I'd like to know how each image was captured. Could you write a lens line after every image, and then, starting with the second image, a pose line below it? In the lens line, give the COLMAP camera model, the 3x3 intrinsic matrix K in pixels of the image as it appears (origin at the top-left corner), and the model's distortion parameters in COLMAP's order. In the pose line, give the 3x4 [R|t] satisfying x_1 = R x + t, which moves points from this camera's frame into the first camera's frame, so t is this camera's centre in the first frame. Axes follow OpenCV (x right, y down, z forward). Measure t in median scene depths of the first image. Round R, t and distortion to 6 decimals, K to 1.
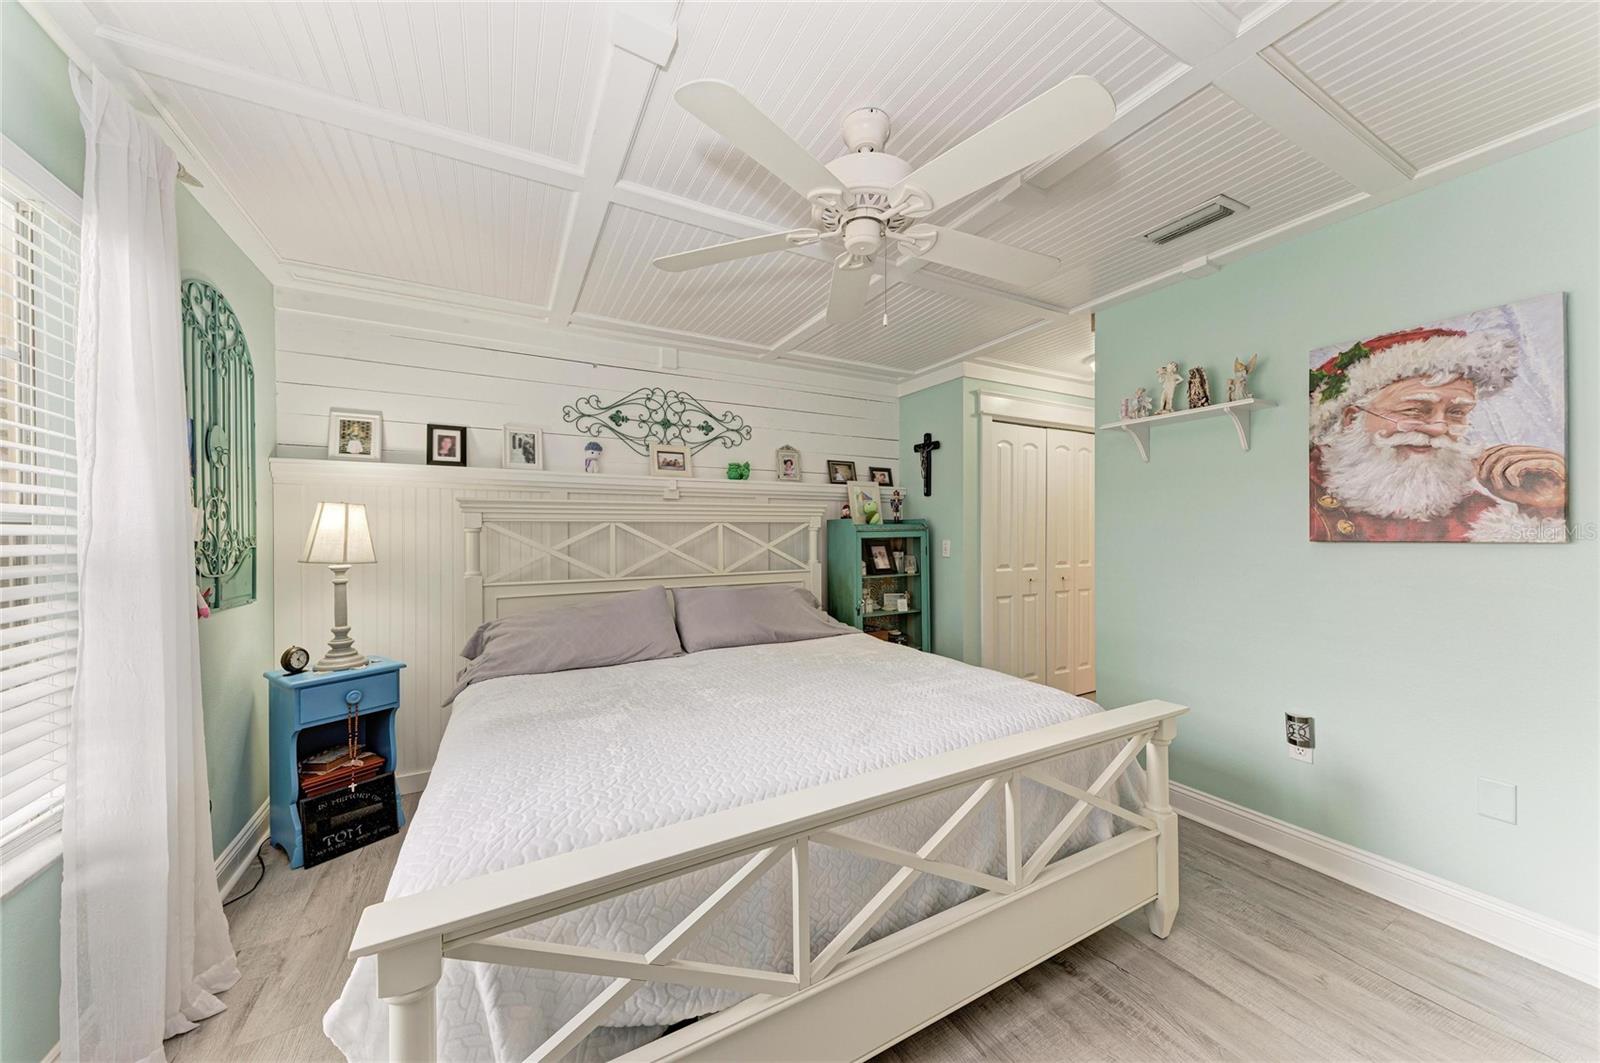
lens RADIAL K [[548.1, 0, 805.4], [0, 548.1, 531.1], [0, 0, 1]] dist [0.002826, -0.000170]
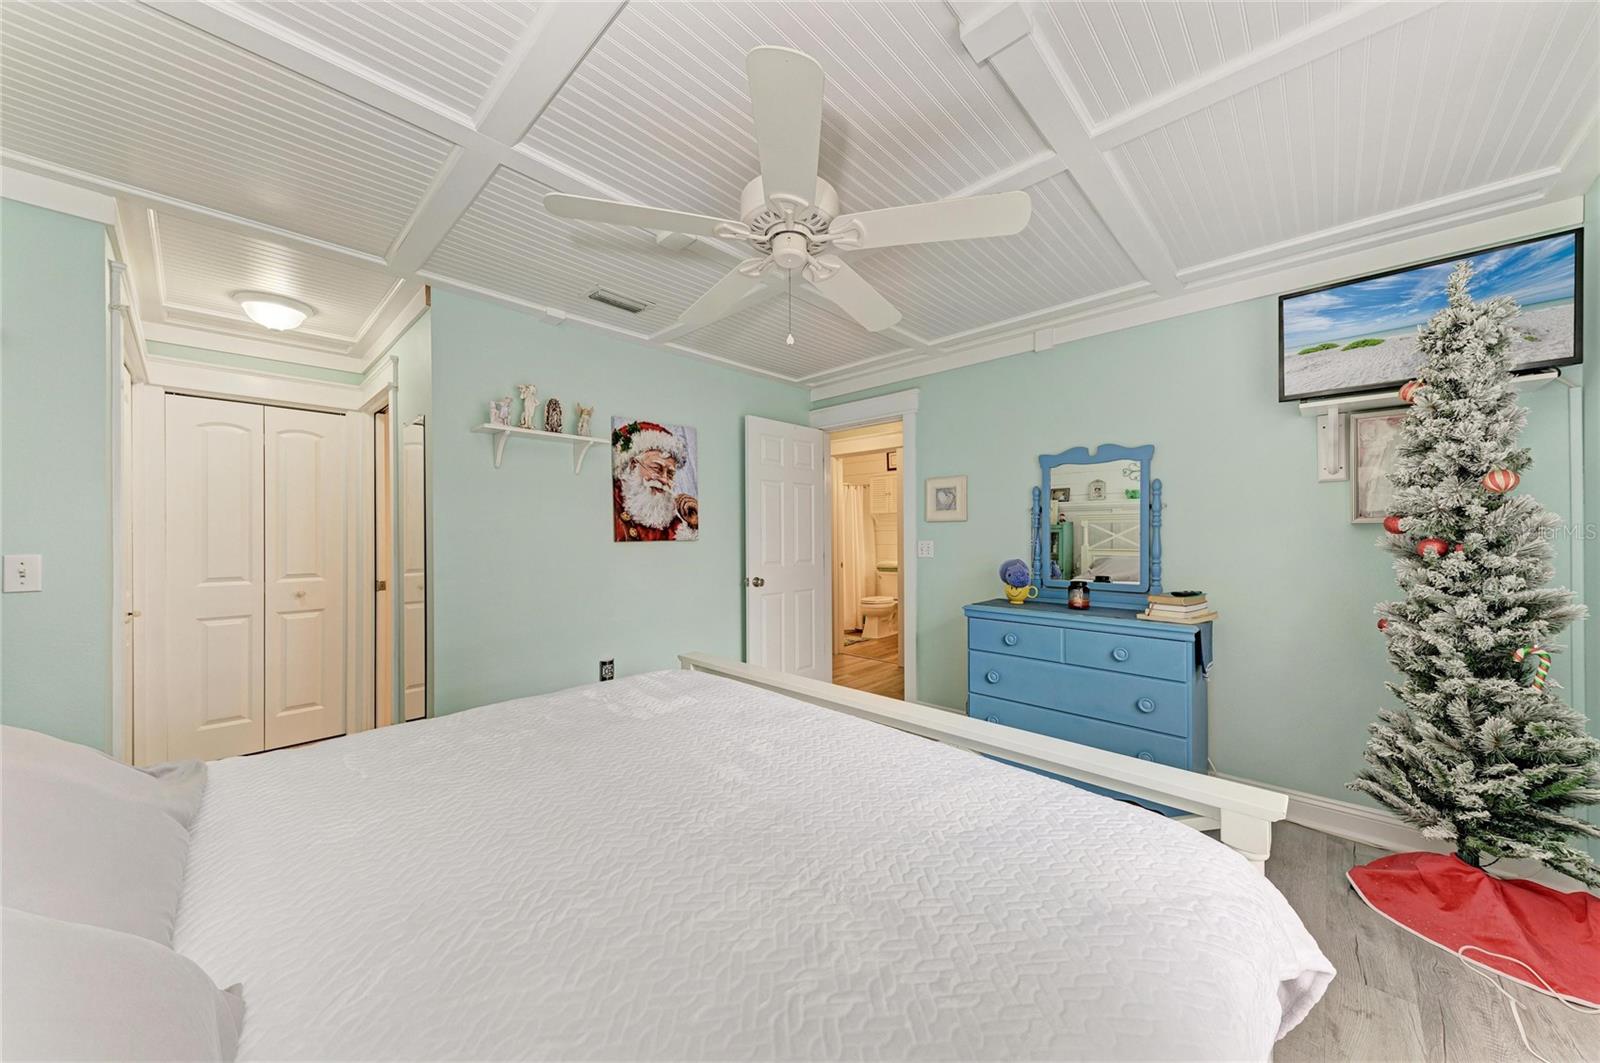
lens RADIAL K [[548.1, 0, 804.1], [0, 548.1, 533.6], [0, 0, 1]] dist [0.002826, -0.000170]
pose [[-0.307505, 0.005896, 0.951528, -0.602964], [0.002502, 0.999982, -0.005388, 0.004994], [-0.951543, 0.000724, -0.307515, 0.859372]]
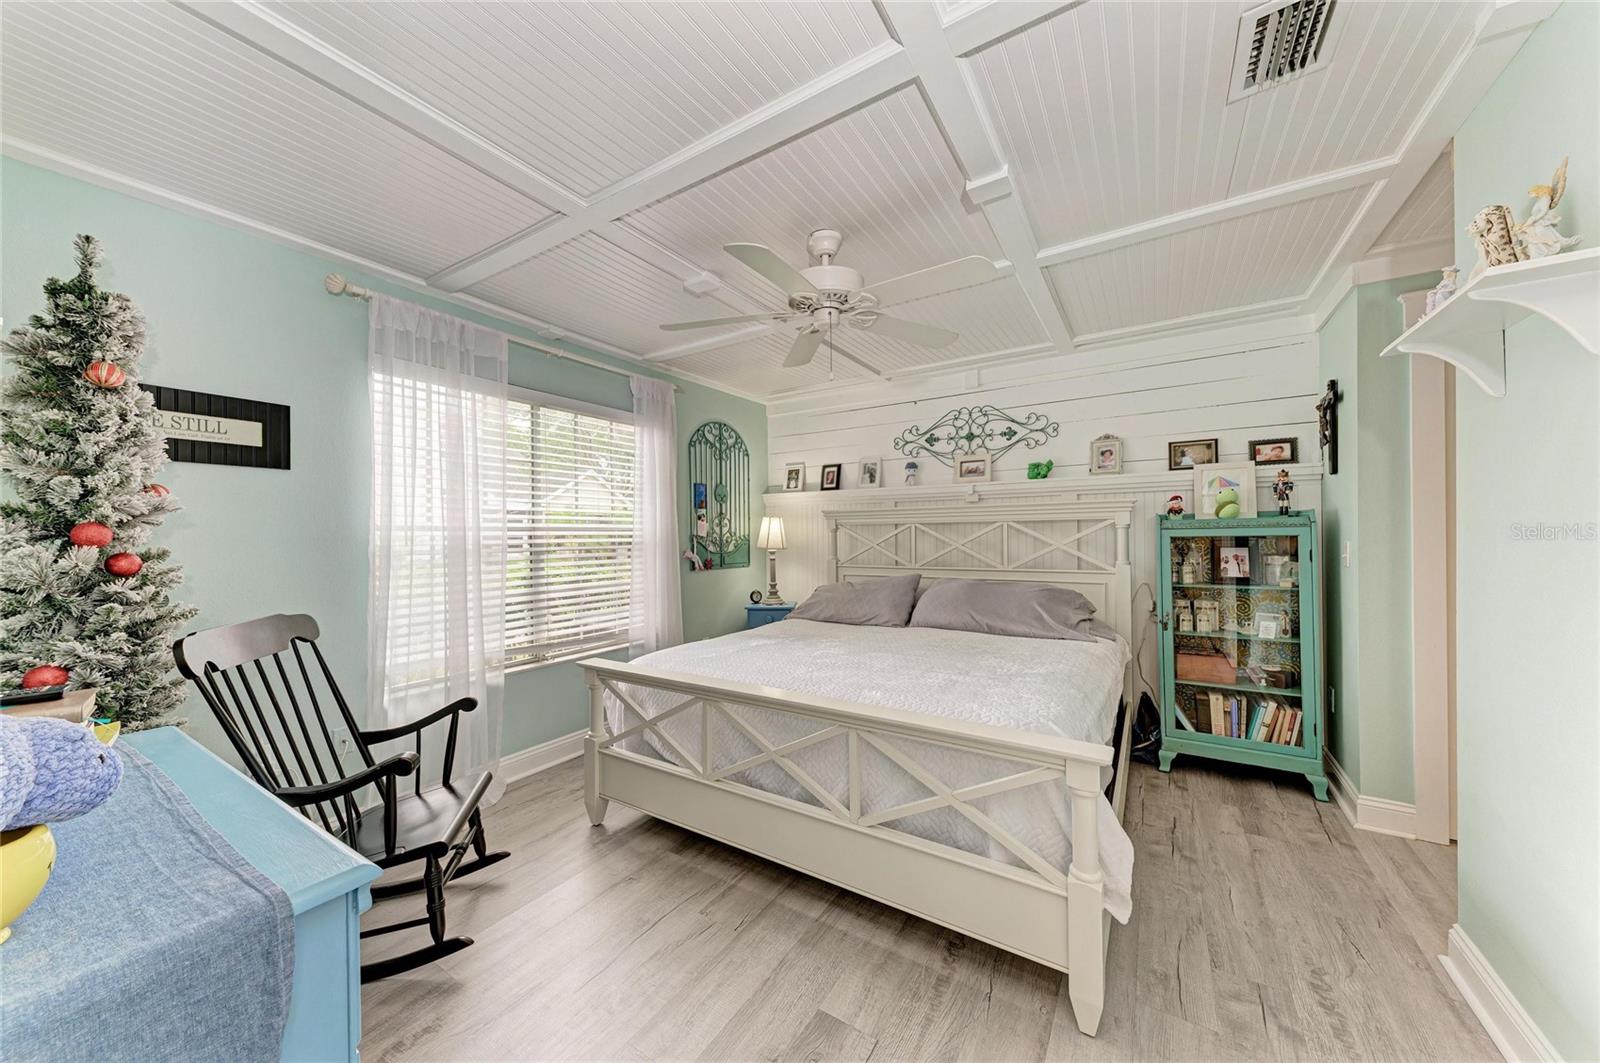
lens RADIAL K [[548.1, 0, 798.8], [0, 548.1, 531.6], [0, 0, 1]] dist [0.002826, -0.000170]
pose [[0.477740, -0.001014, -0.878501, 0.849695], [0.011950, 0.999914, 0.005344, -0.009594], [0.878420, -0.013051, 0.477711, 0.183259]]
